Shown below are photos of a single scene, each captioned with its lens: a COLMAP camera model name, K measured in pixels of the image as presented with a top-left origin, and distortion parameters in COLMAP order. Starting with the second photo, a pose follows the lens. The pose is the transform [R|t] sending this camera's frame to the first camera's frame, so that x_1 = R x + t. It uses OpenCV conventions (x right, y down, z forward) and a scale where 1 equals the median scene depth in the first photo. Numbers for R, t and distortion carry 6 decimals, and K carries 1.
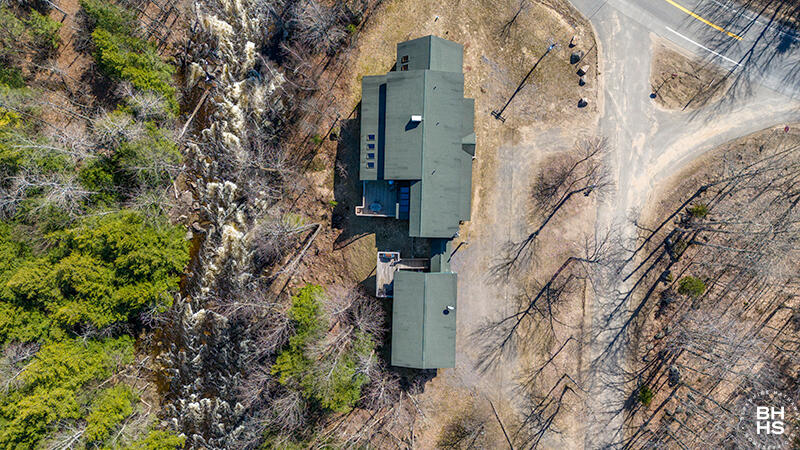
lens RADIAL K [[585.4, 0, 393.3], [0, 585.4, 221.9], [0, 0, 1]] dist [0.059098, -0.037876]
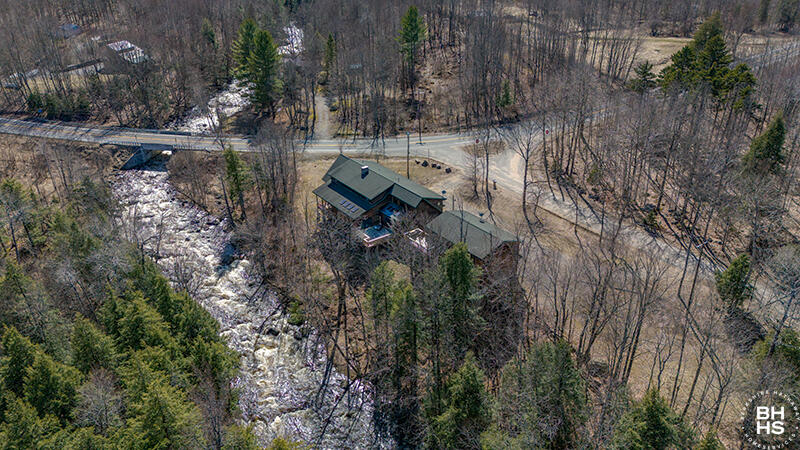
lens RADIAL K [[585.4, 0, 402.5], [0, 585.4, 221.0], [0, 0, 1]] dist [0.059098, -0.037876]
pose [[0.784606, -0.278092, 0.554128, -0.616838], [0.619994, 0.352459, -0.700985, 0.796872], [-0.000369, 0.893553, 0.448957, 0.448736]]
